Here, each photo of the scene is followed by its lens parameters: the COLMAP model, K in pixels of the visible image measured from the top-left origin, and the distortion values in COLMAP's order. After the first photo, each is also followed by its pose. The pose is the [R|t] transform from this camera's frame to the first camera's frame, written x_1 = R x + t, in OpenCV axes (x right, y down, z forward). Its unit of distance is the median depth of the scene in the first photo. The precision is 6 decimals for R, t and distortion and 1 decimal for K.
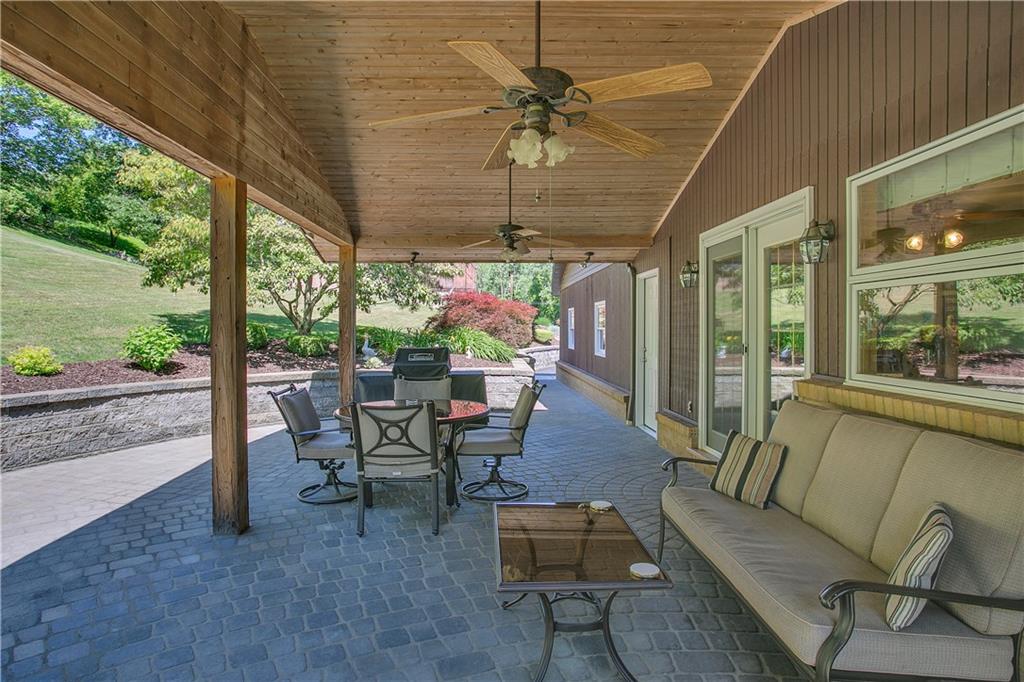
lens RADIAL K [[563.8, 0, 509.2], [0, 563.8, 332.1], [0, 0, 1]] dist [-0.037642, 0.004204]
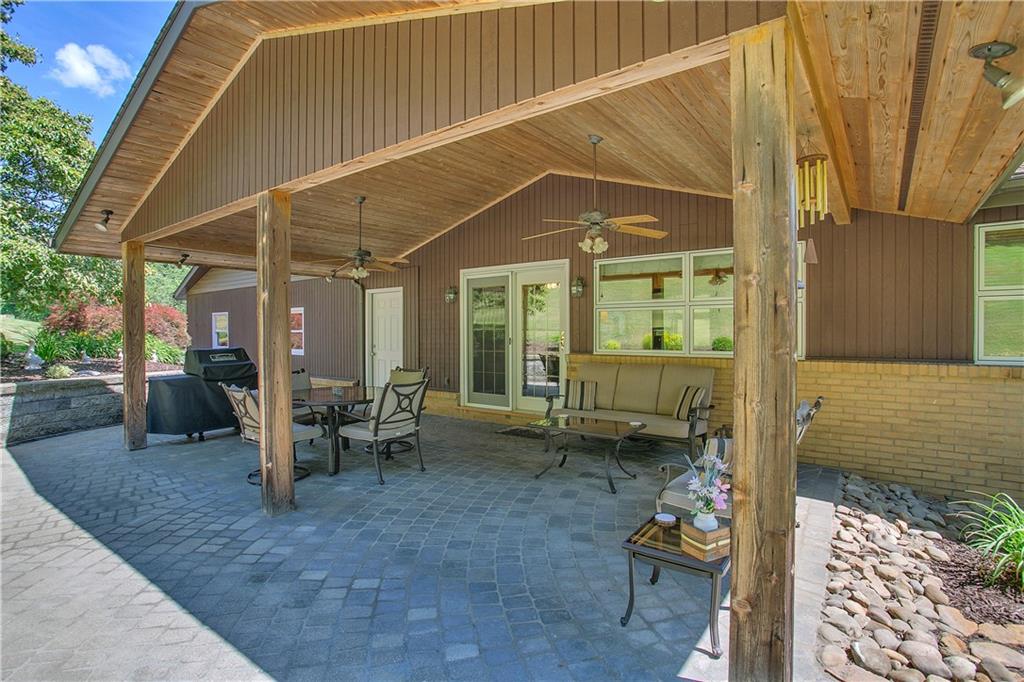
lens RADIAL K [[500.5, 0, 508.6], [0, 500.5, 339.0], [0, 0, 1]] dist [-0.050586, 0.013393]
pose [[0.622870, -0.014011, 0.782200, -1.002395], [0.009857, 0.999901, 0.010061, 0.010555], [-0.782264, 0.001444, 0.622946, 0.030808]]
